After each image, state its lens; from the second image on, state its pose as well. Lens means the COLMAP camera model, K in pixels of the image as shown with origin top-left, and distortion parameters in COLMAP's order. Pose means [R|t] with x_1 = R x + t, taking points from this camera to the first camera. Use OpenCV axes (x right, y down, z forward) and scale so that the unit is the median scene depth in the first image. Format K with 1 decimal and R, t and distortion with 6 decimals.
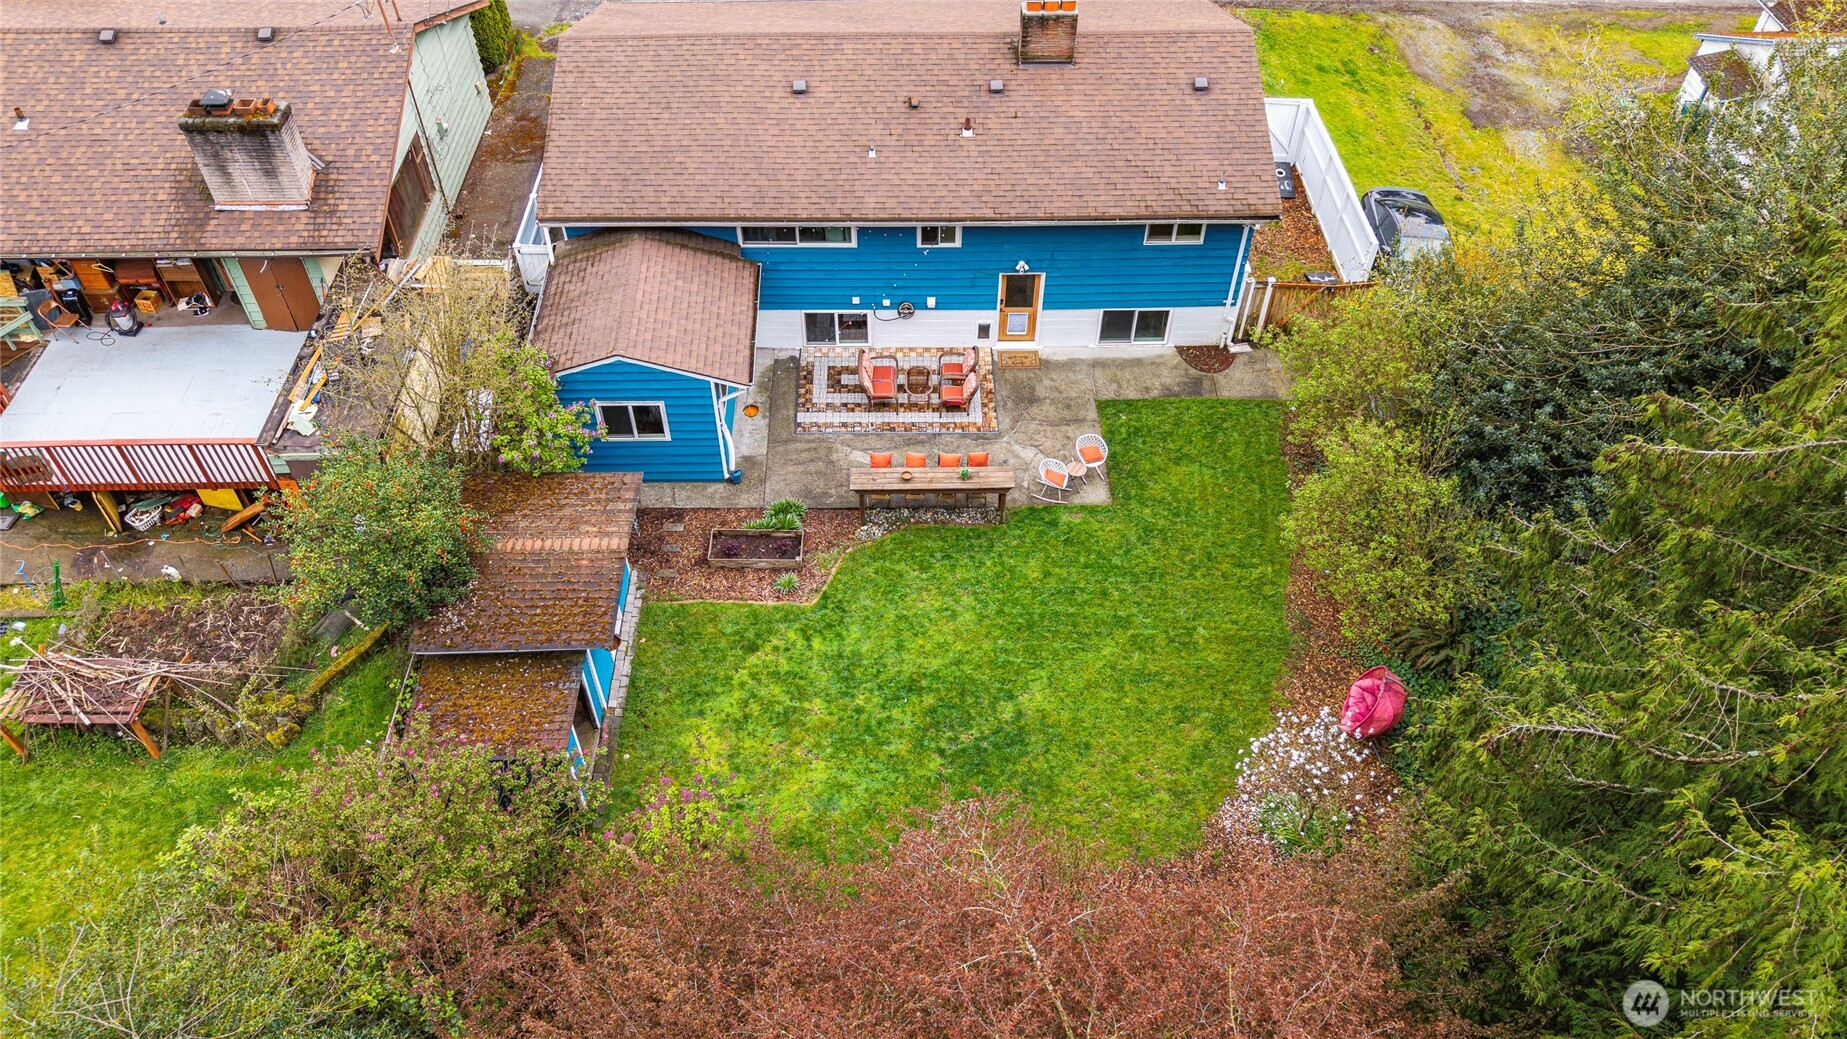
lens RADIAL K [[1297.5, 0, 918.5], [0, 1297.5, 522.2], [0, 0, 1]] dist [0.001986, -0.000147]
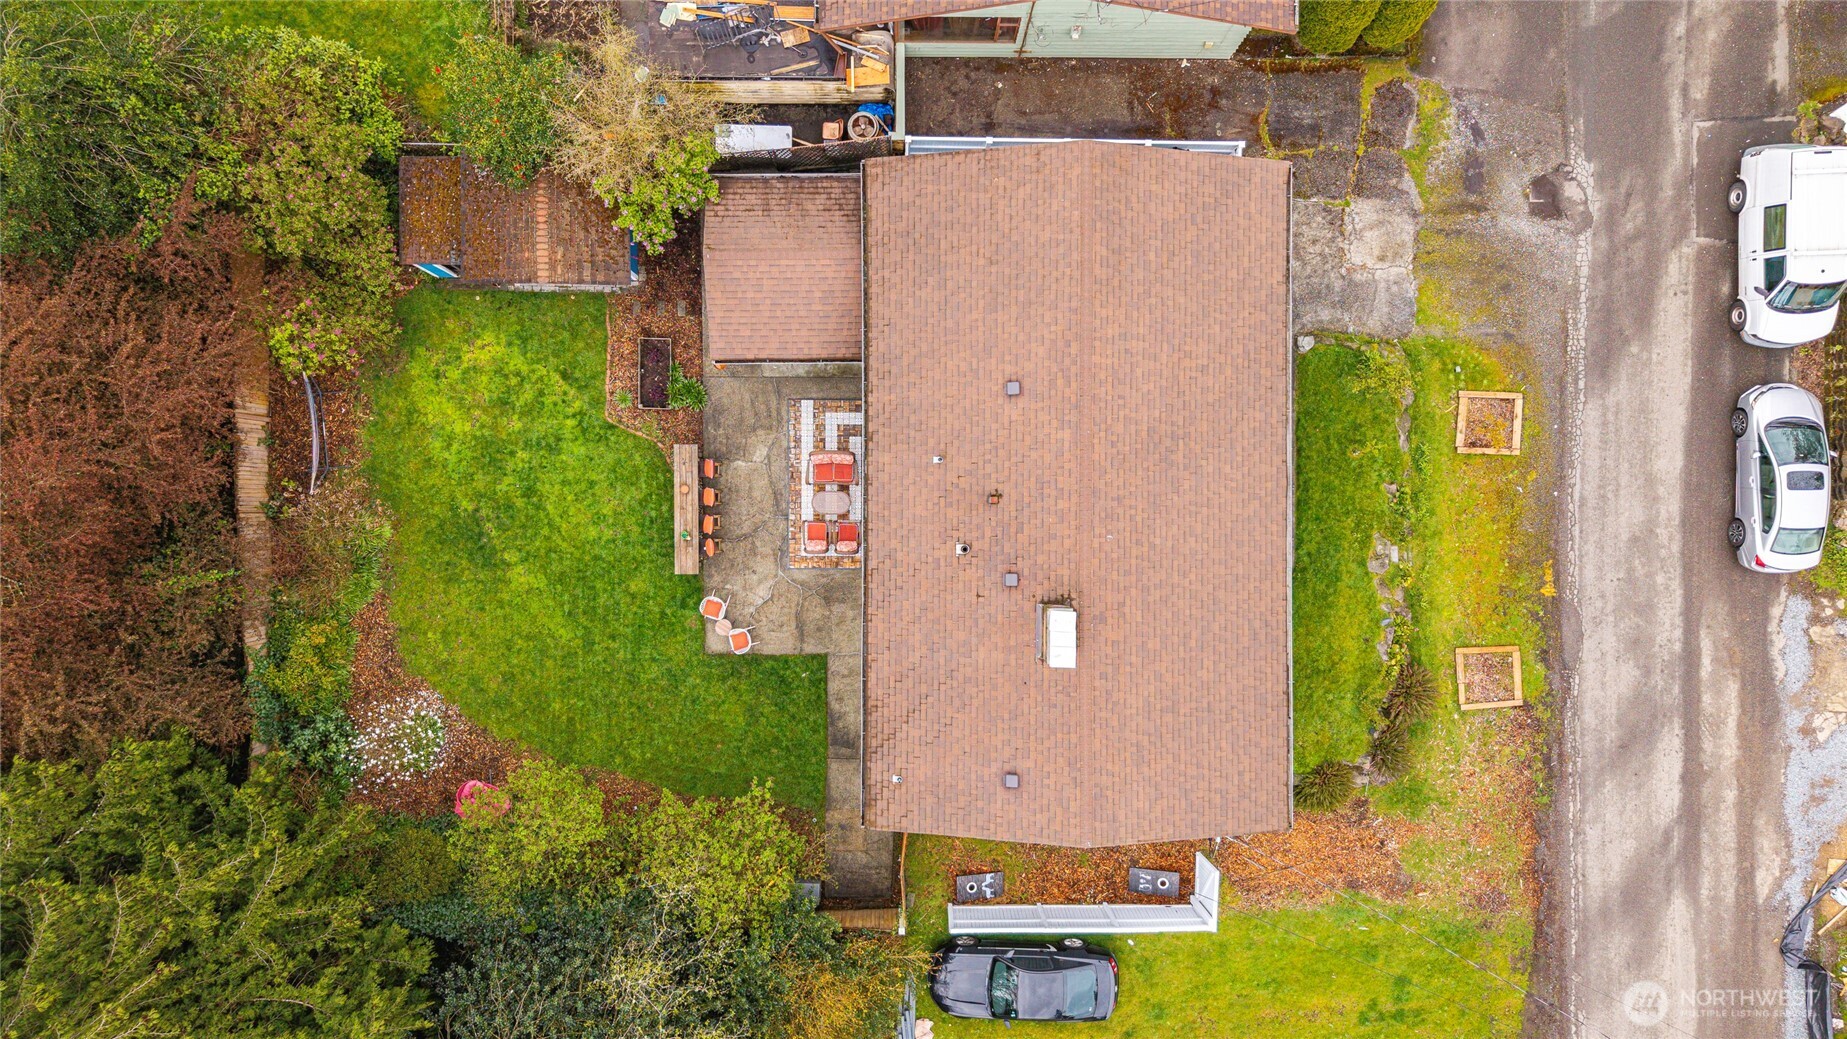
lens RADIAL K [[1297.5, 0, 918.5], [0, 1297.5, 522.2], [0, 0, 1]] dist [0.001986, -0.000147]
pose [[-0.023896, 0.999714, 0.000648, 0.016654], [-0.755043, -0.018472, 0.655415, -1.026757], [0.655239, 0.015172, 0.755269, 0.188674]]
